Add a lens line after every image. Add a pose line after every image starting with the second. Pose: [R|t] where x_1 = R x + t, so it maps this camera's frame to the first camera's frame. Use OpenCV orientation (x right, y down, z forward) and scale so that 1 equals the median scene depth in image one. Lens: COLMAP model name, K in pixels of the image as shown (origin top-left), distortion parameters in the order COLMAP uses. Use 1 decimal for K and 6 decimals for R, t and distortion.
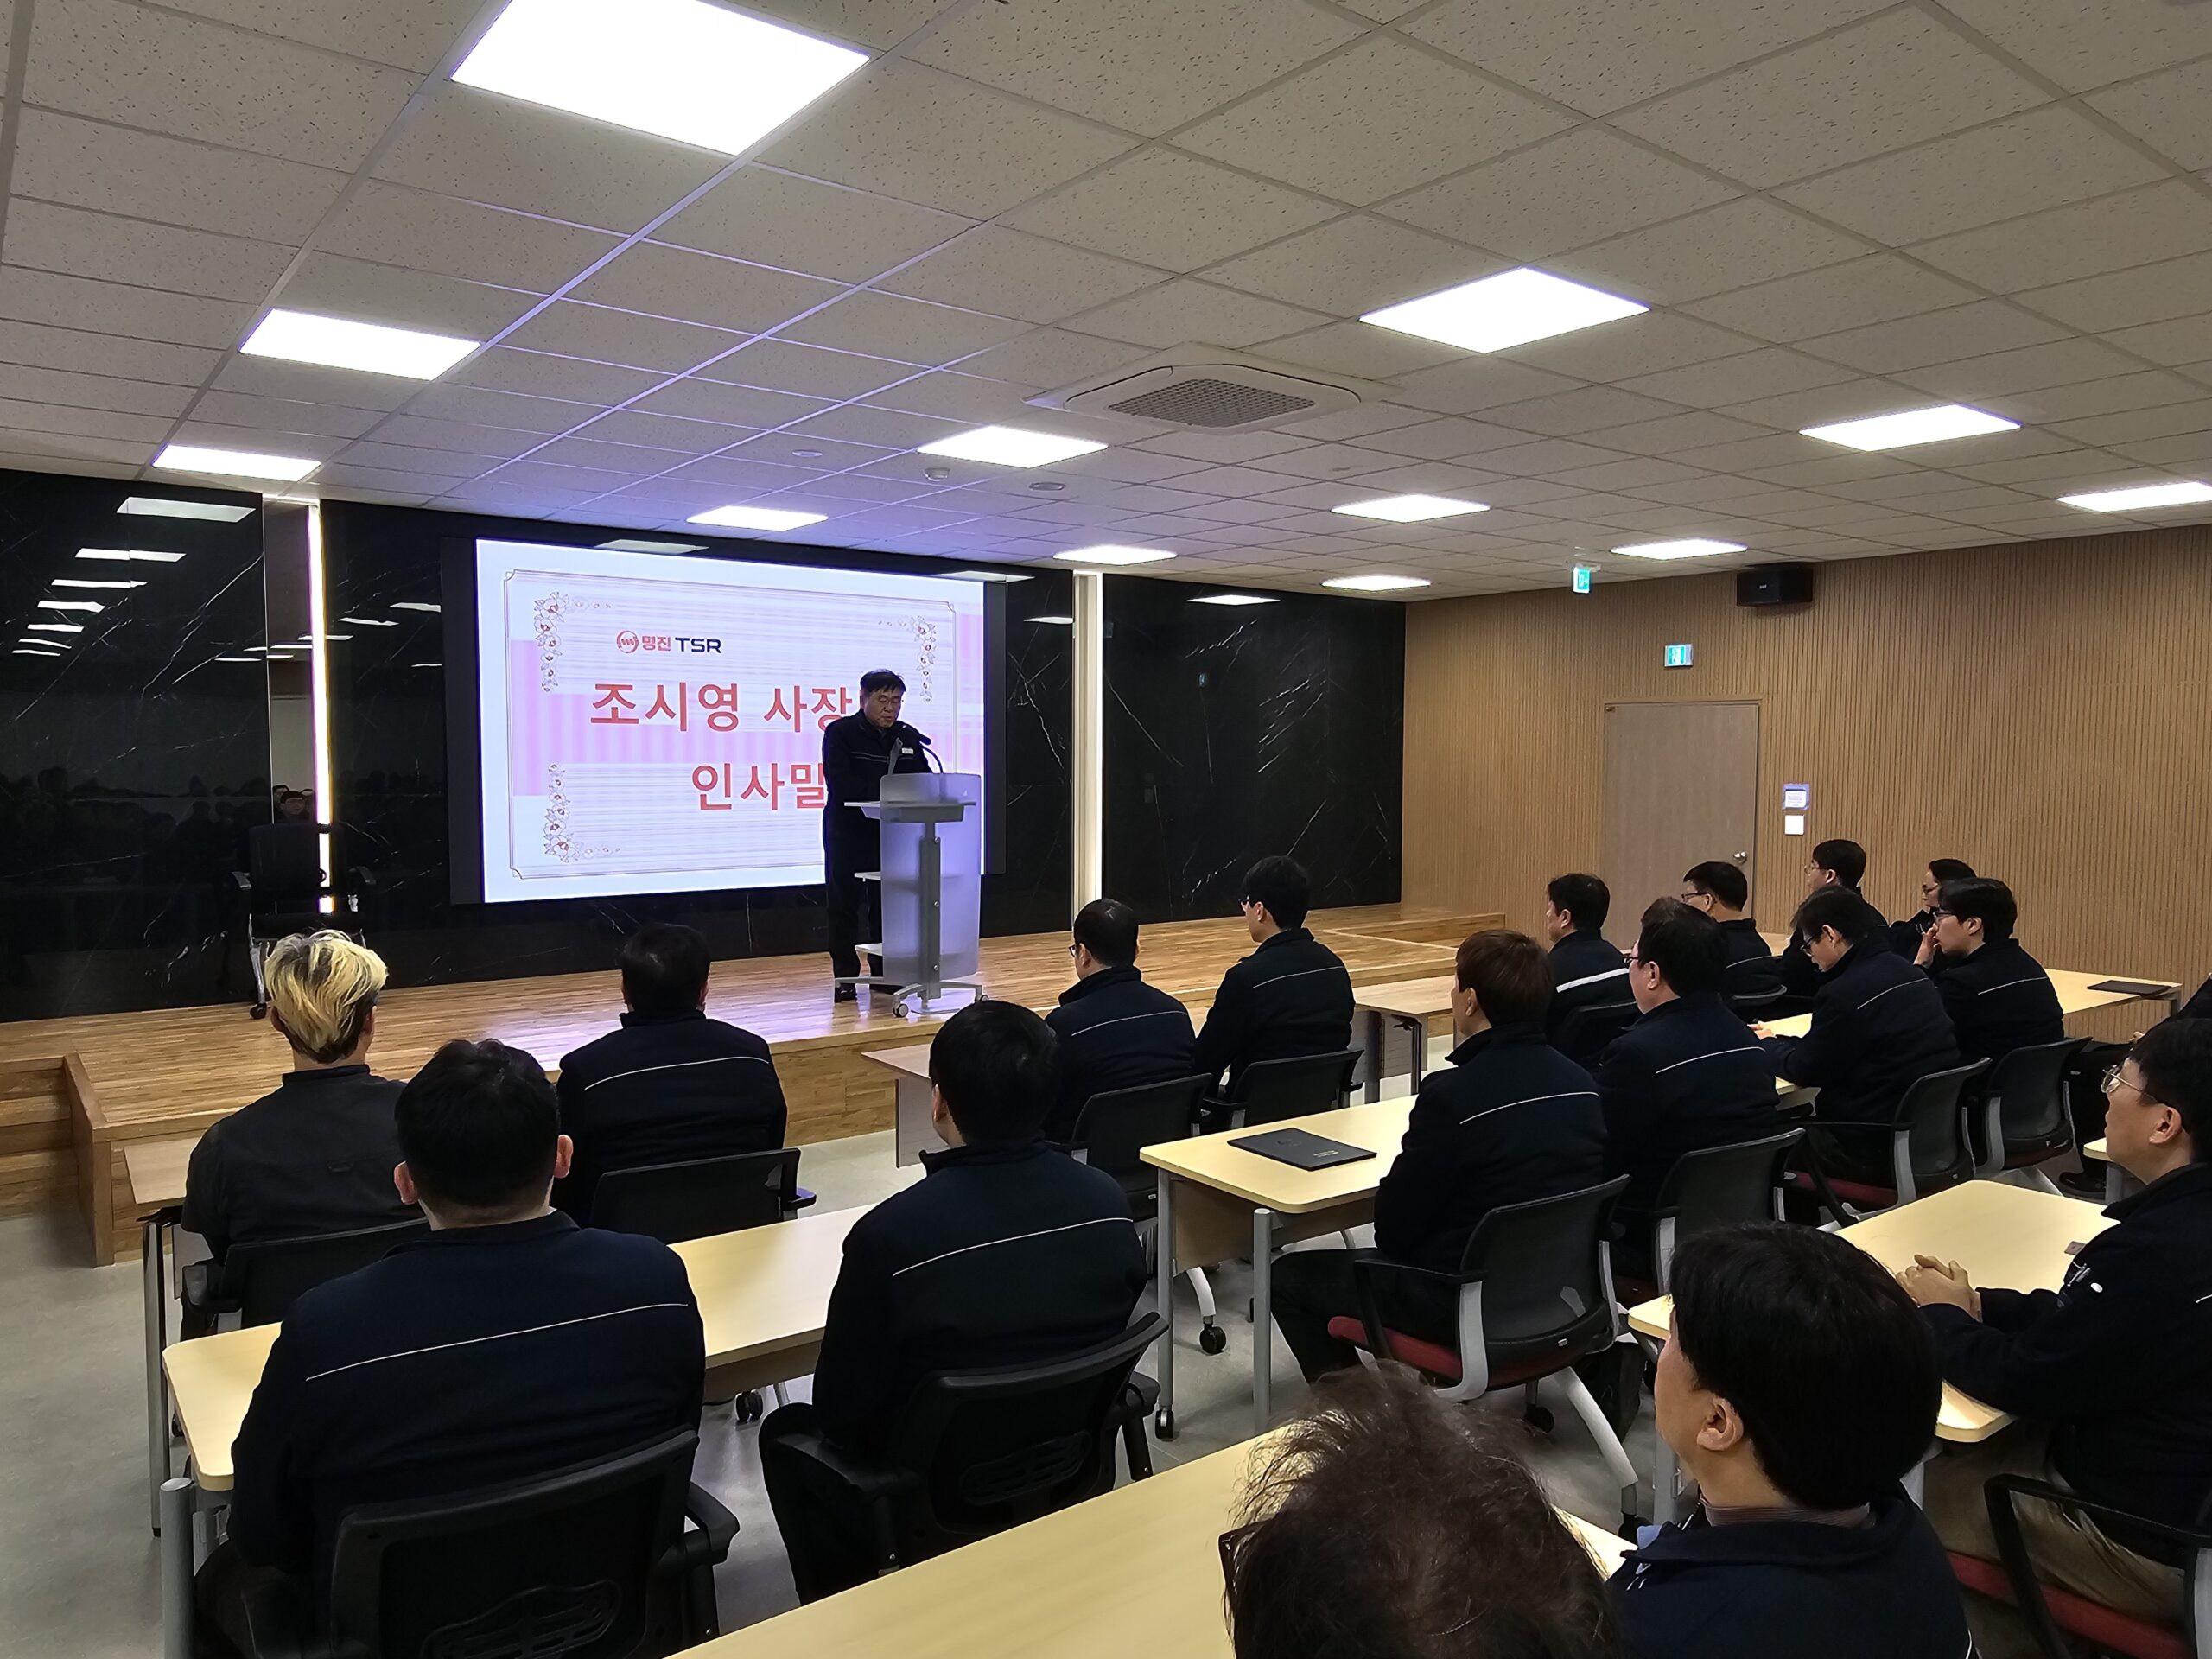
lens RADIAL K [[1536.2, 0, 1111.3], [0, 1536.2, 828.0], [0, 0, 1]] dist [0.011500, -0.000947]
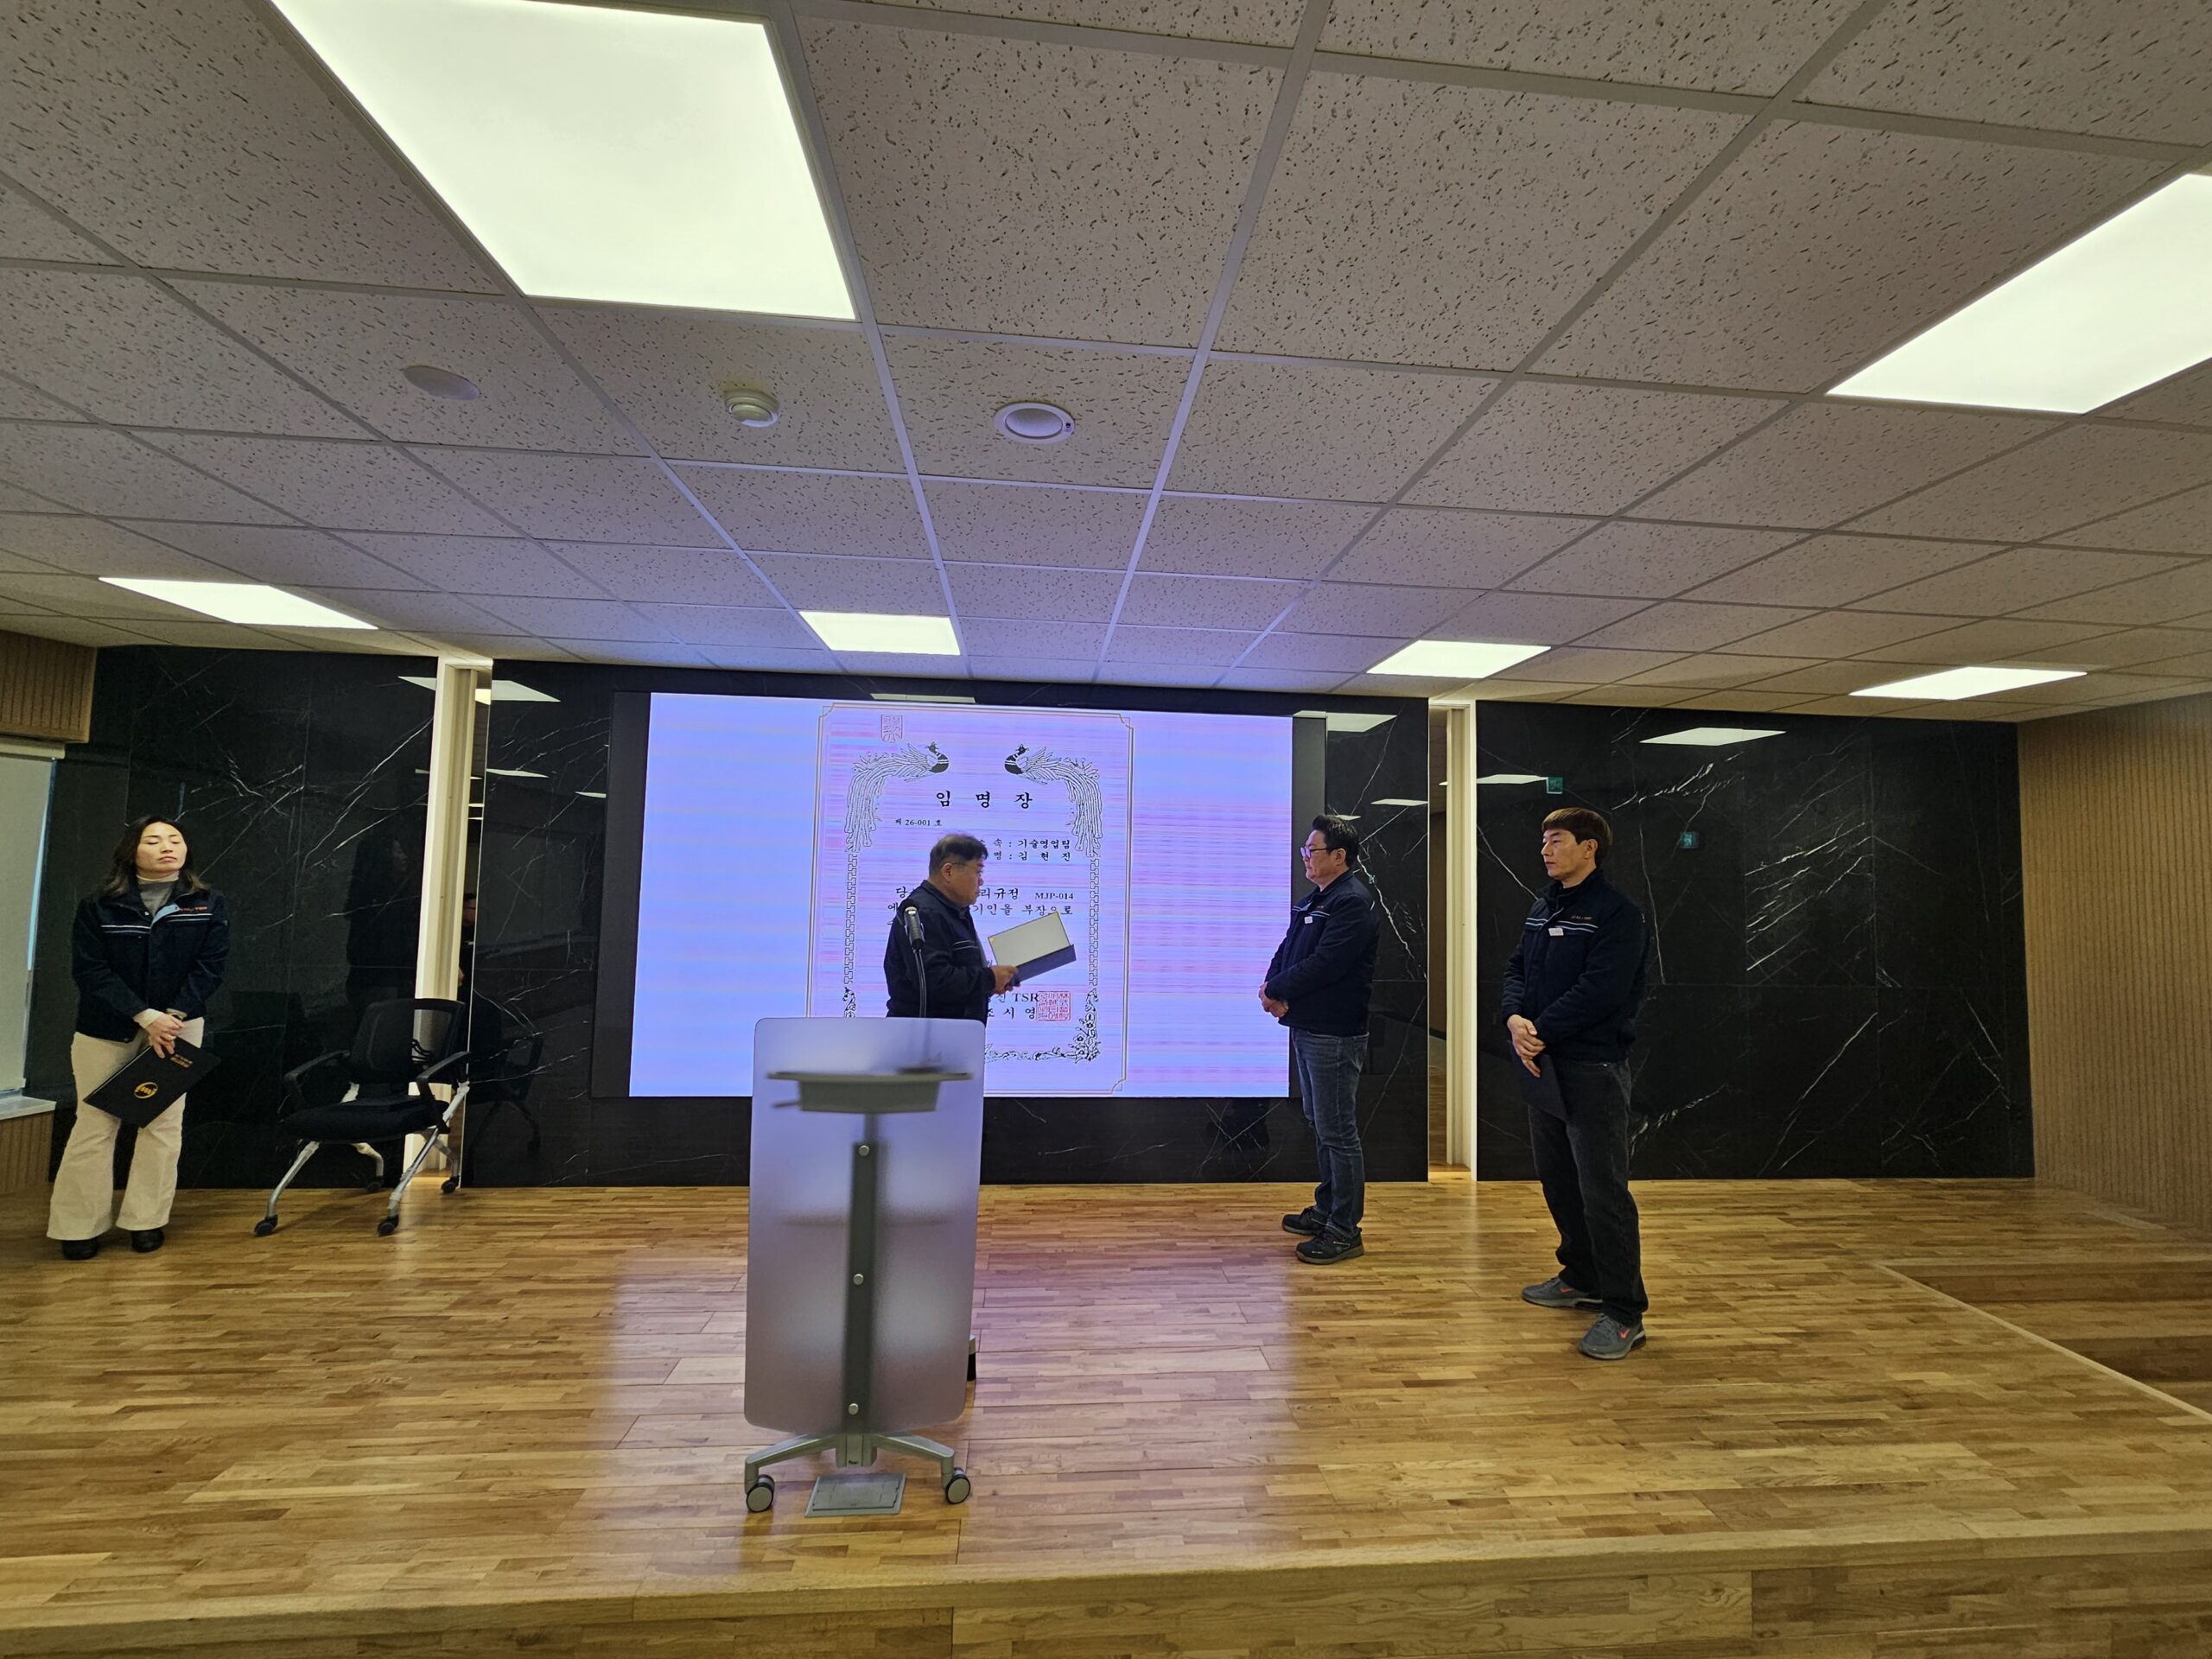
lens RADIAL K [[901.2, 0, 1104.2], [0, 901.2, 827.6], [0, 0, 1]] dist [0.000683, 0.000388]
pose [[0.837957, -0.014405, -0.545545, 0.090525], [-0.047244, 0.993984, -0.098812, -0.055605], [0.543687, 0.108574, 0.832236, 0.586849]]
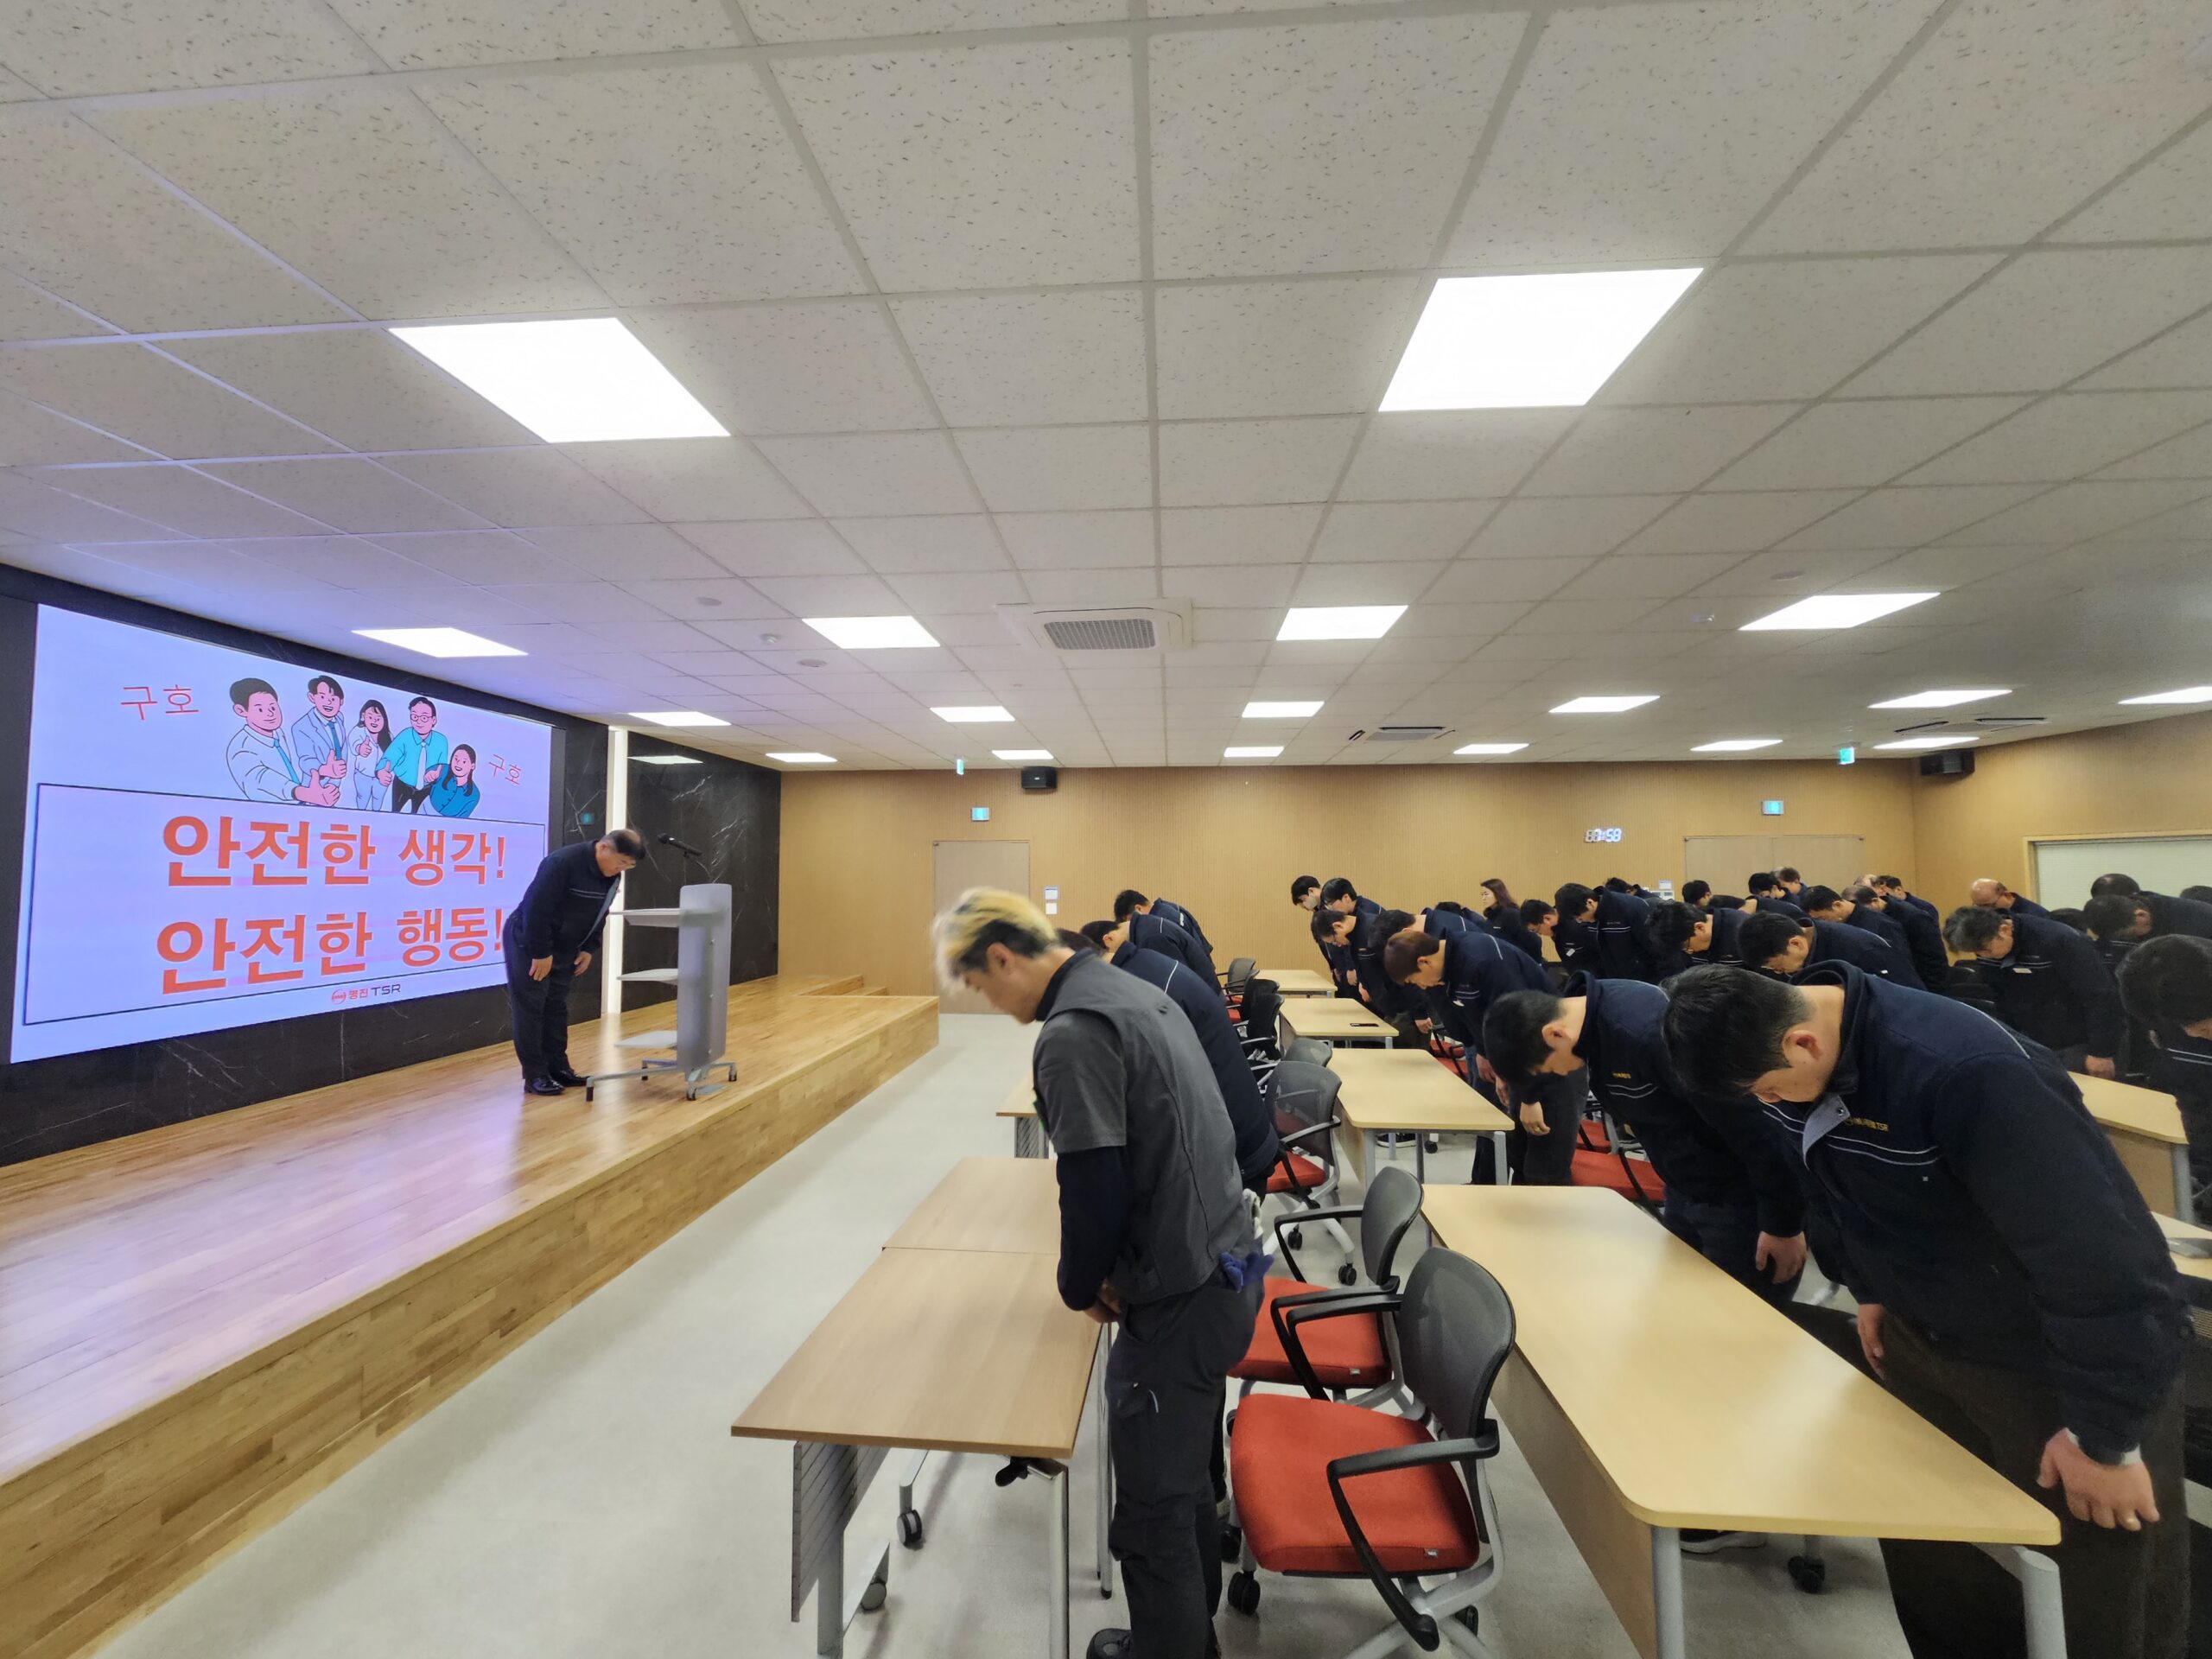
lens RADIAL K [[899.9, 0, 1099.3], [0, 899.9, 828.1], [0, 0, 1]] dist [0.002509, 0.000836]
pose [[0.677693, 0.031281, 0.734679, -0.315046], [0.046109, 0.995321, -0.084911, -0.003672], [-0.733898, 0.091419, 0.673080, 0.237406]]
